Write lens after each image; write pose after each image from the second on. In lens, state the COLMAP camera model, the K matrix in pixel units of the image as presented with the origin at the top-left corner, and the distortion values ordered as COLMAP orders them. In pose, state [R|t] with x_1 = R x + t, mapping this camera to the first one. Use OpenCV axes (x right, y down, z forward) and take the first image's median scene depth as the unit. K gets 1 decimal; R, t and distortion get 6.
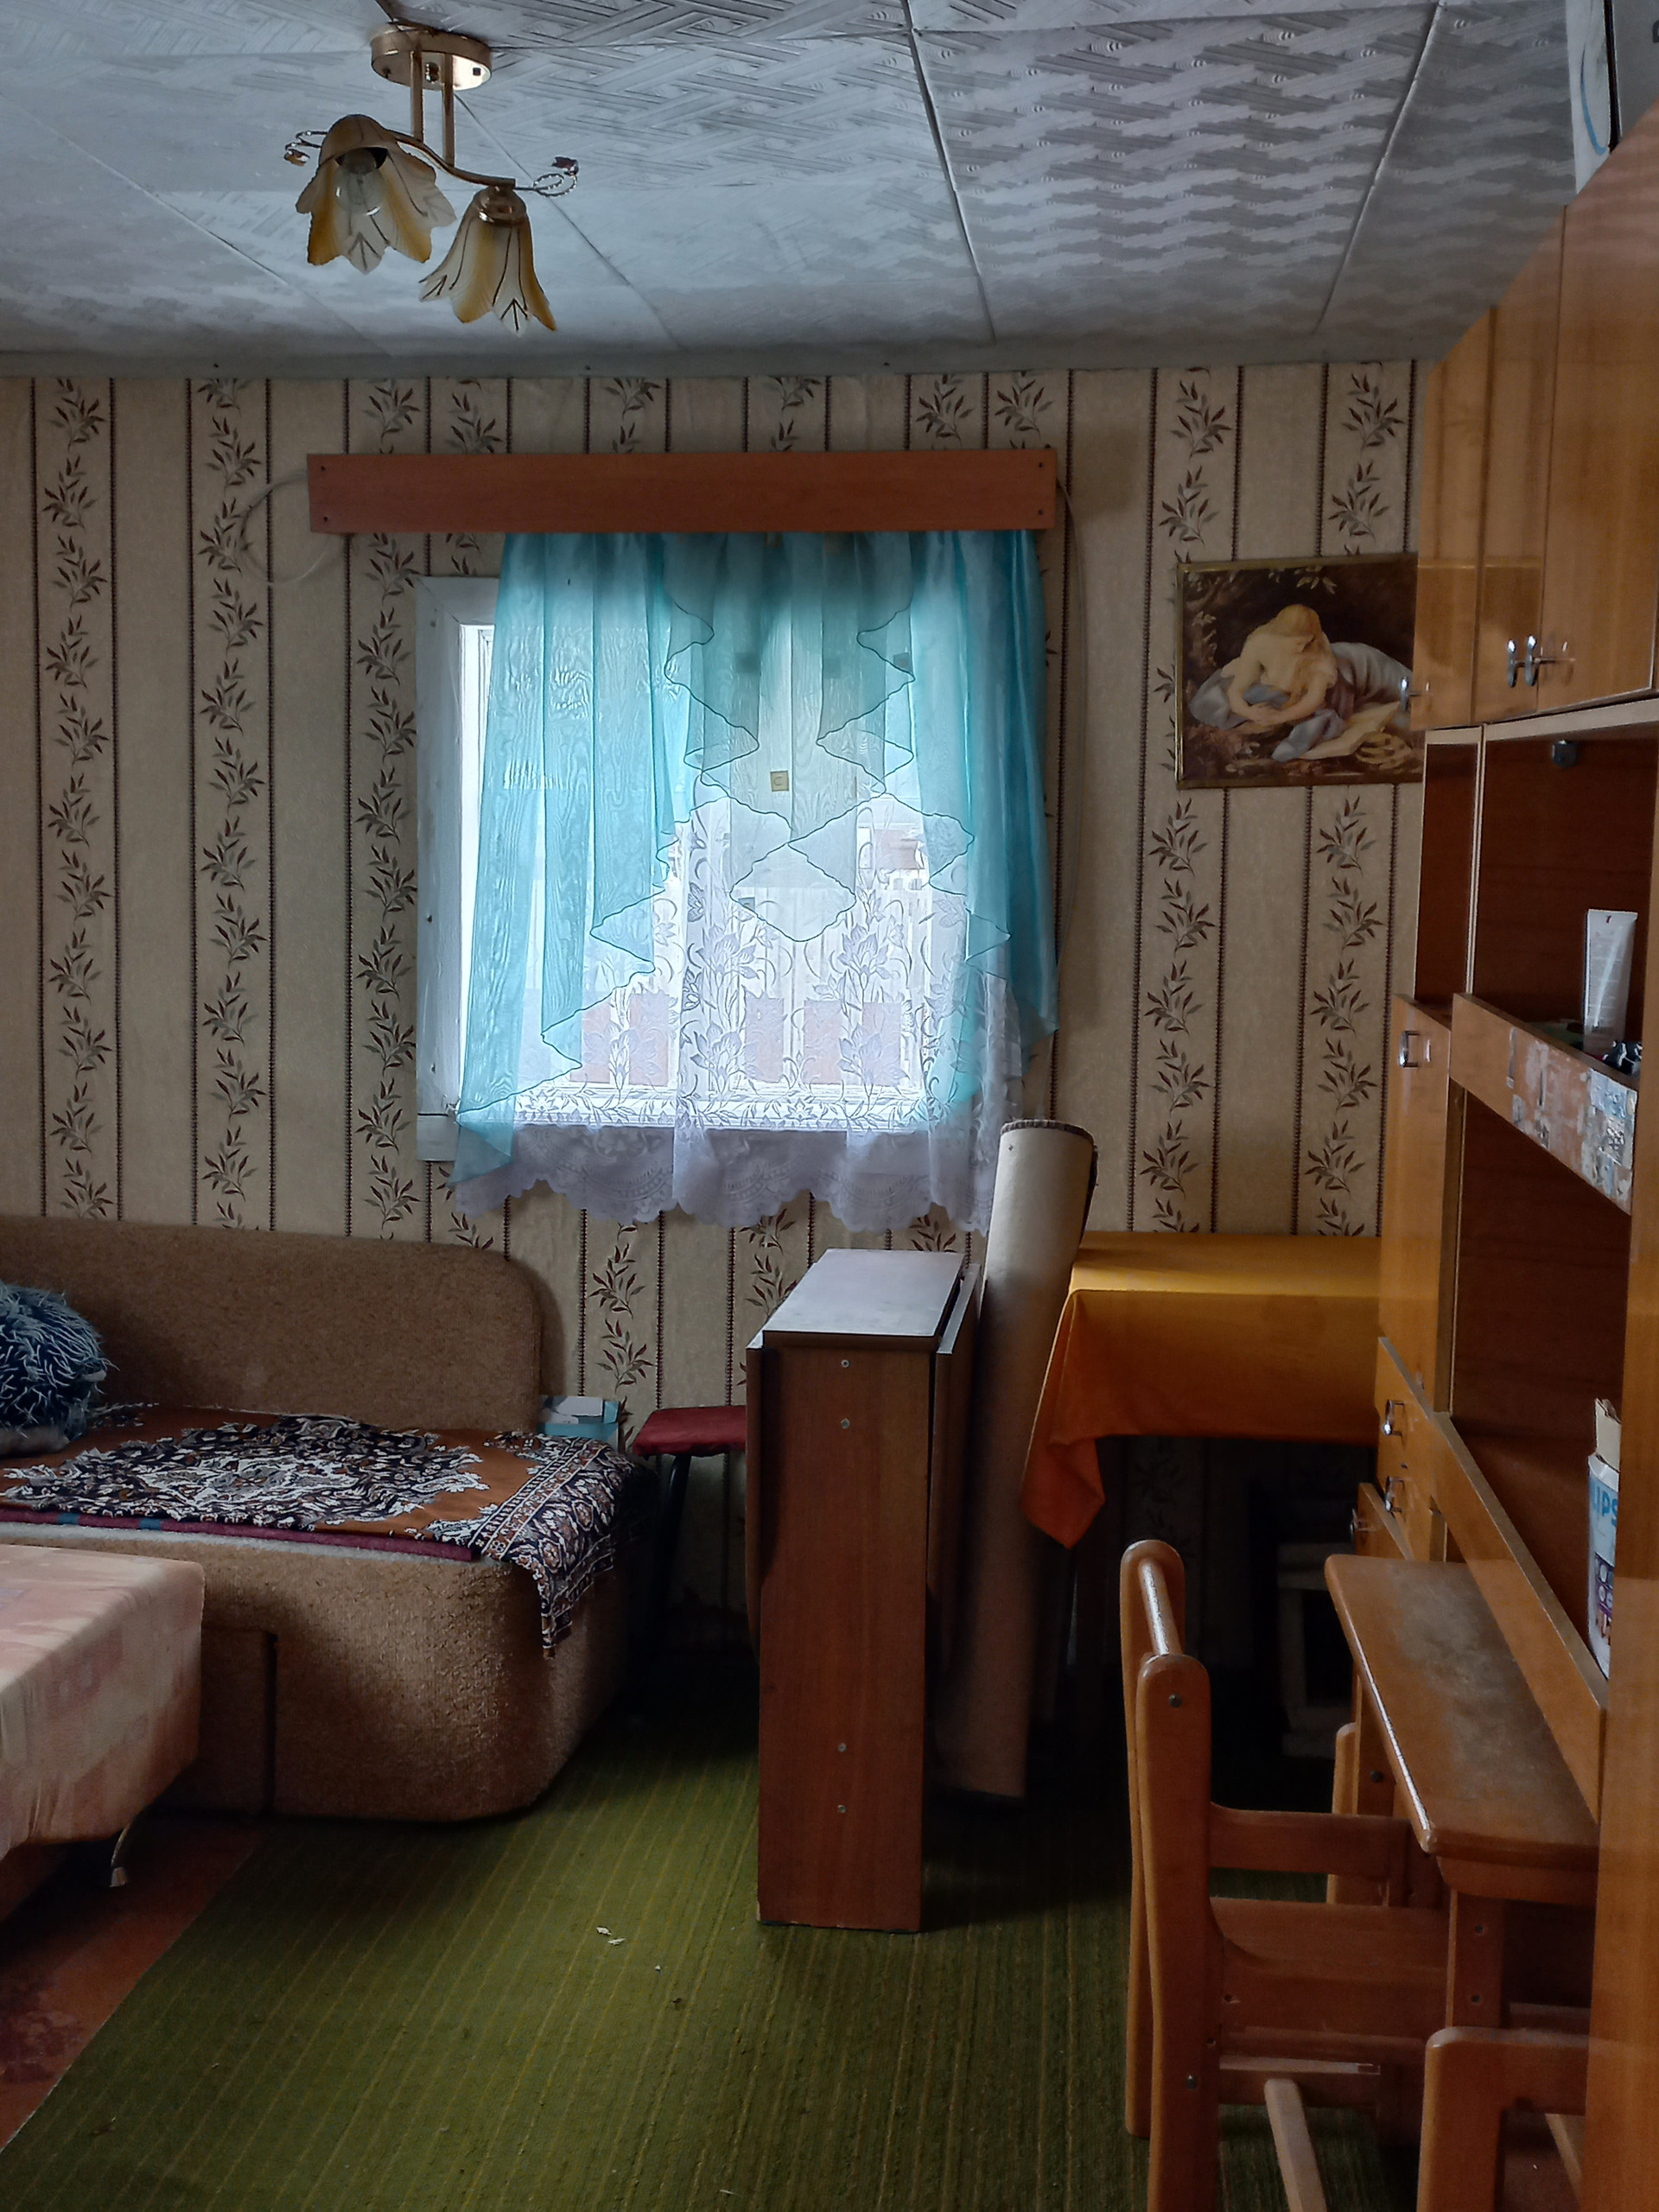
lens RADIAL K [[2241.6, 0, 847.8], [0, 2241.6, 1093.4], [0, 0, 1]] dist [0.106417, -0.156834]
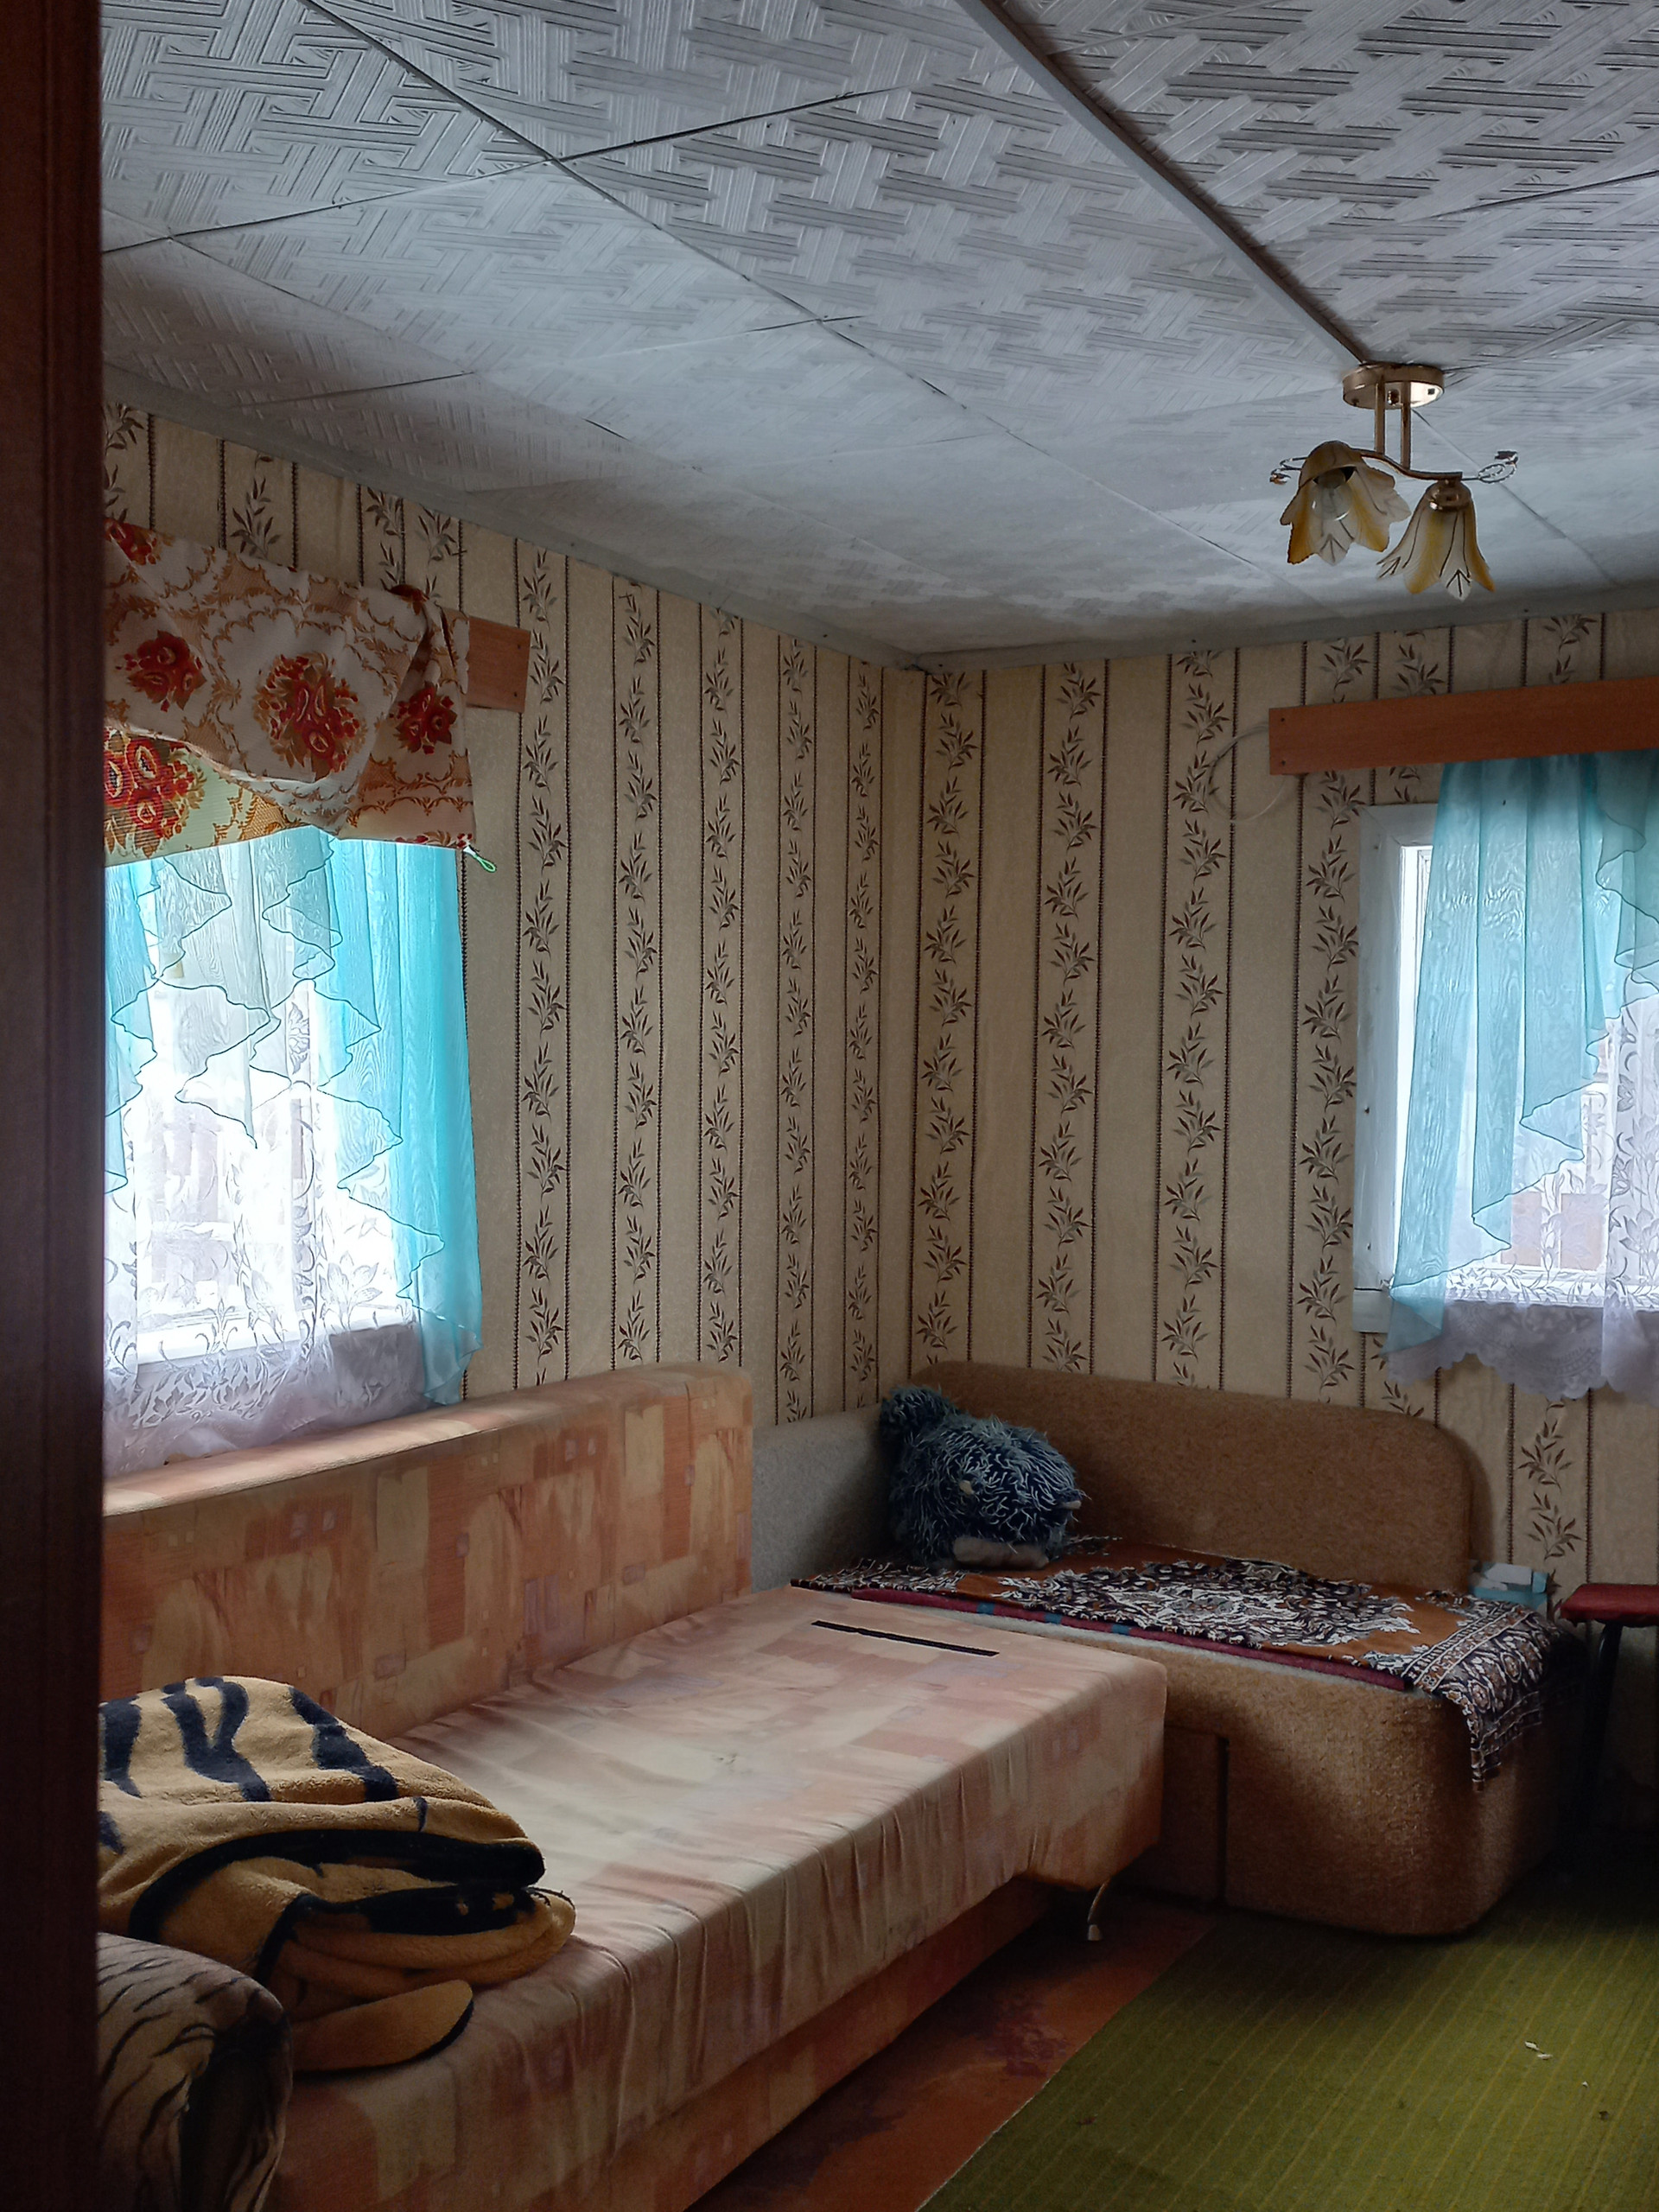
lens RADIAL K [[2280.8, 0, 845.9], [0, 2280.8, 1101.3], [0, 0, 1]] dist [0.117765, -0.190758]
pose [[0.920444, -0.003822, -0.390857, 0.018746], [-0.034849, 0.995168, -0.091797, 0.031177], [0.389319, 0.098115, 0.915863, -0.132645]]
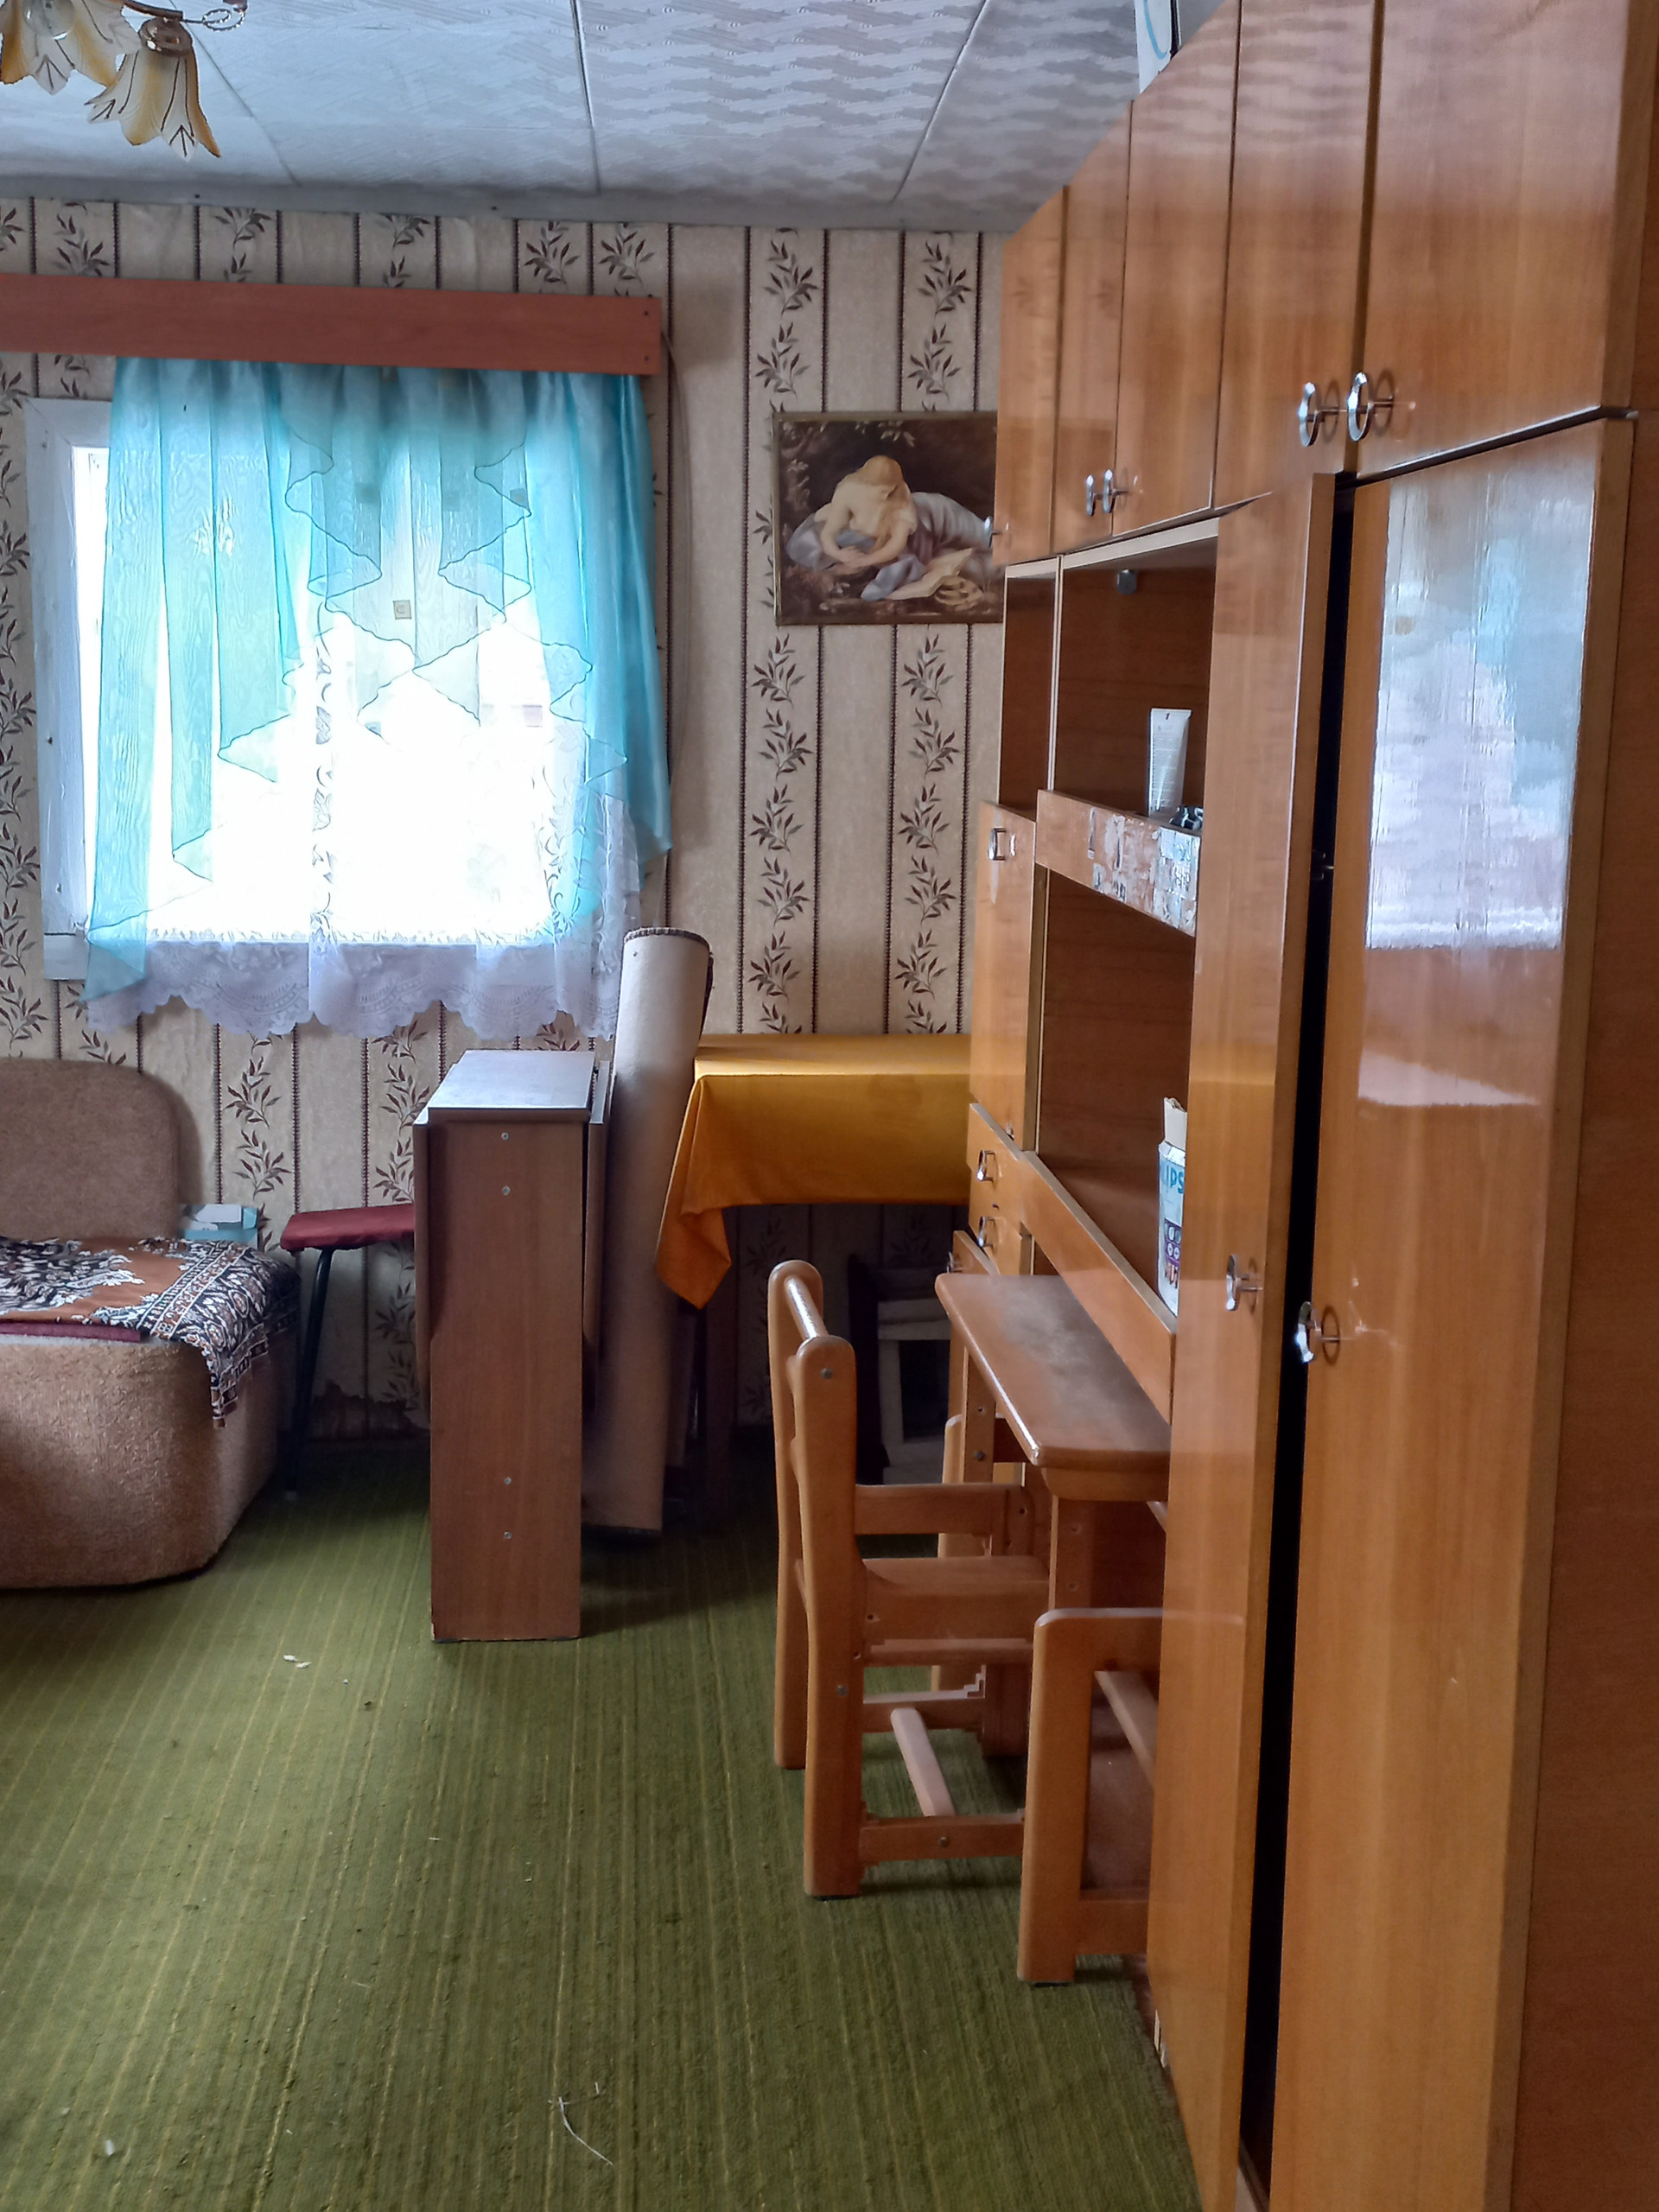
lens RADIAL K [[2265.8, 0, 829.5], [0, 2265.8, 1106.0], [0, 0, 1]] dist [0.119291, -0.207615]
pose [[0.980674, -0.024703, 0.194081, -0.048082], [0.014085, 0.998337, 0.055903, 0.035837], [-0.195139, -0.052089, 0.979391, -0.095624]]
